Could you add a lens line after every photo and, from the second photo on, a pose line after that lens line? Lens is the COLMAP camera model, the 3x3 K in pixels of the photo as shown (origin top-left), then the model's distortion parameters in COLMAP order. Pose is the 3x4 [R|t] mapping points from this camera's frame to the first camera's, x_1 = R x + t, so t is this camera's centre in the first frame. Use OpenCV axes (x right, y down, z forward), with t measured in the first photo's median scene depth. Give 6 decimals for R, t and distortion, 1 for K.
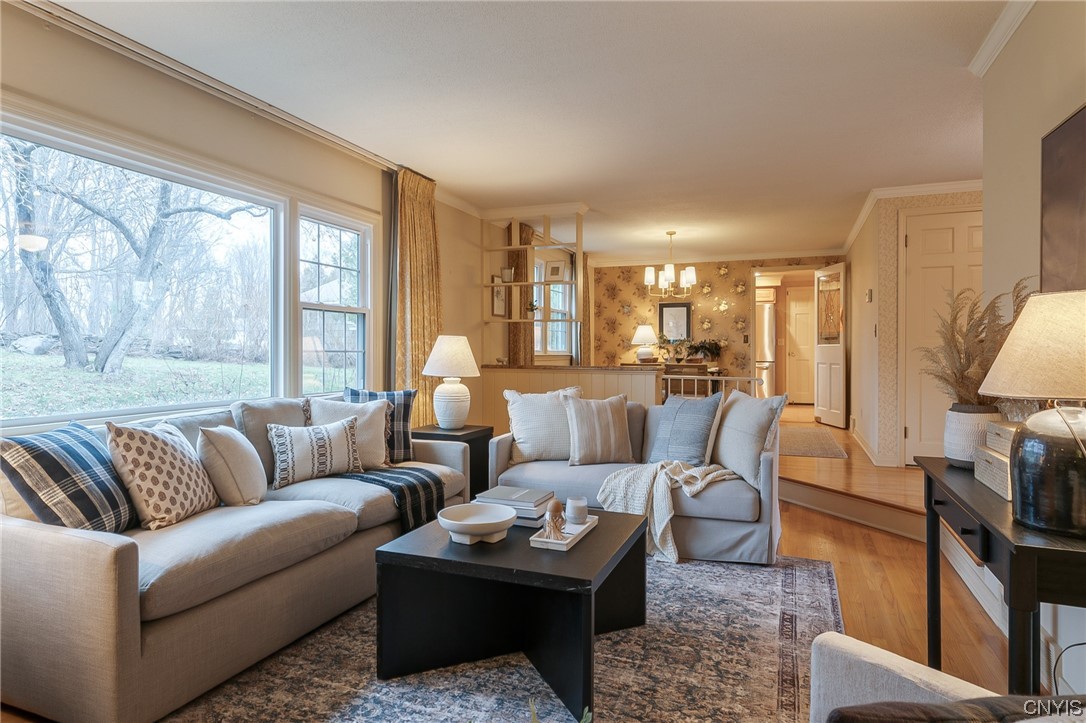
lens RADIAL K [[603.8, 0, 547.7], [0, 603.8, 364.8], [0, 0, 1]] dist [0.002621, 0.000976]
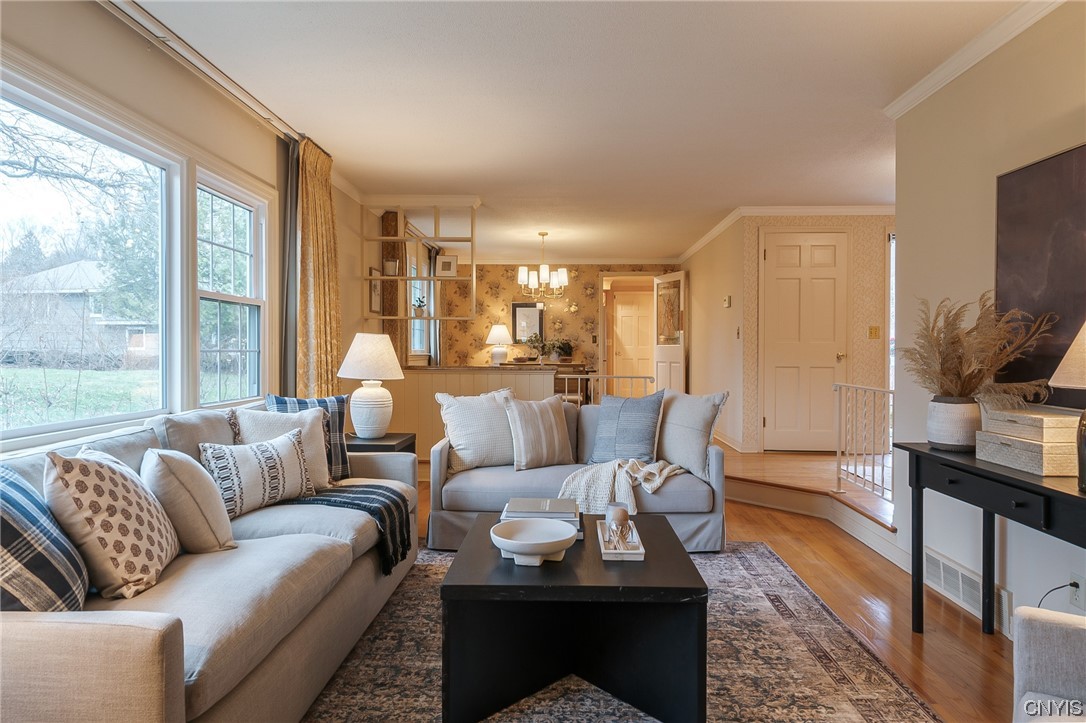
lens RADIAL K [[603.8, 0, 547.7], [0, 603.8, 364.8], [0, 0, 1]] dist [0.002621, 0.000976]
pose [[0.941473, -0.007433, 0.337007, -0.270569], [0.007081, 0.999972, 0.002271, -0.002705], [-0.337014, 0.000248, 0.941499, 0.095207]]
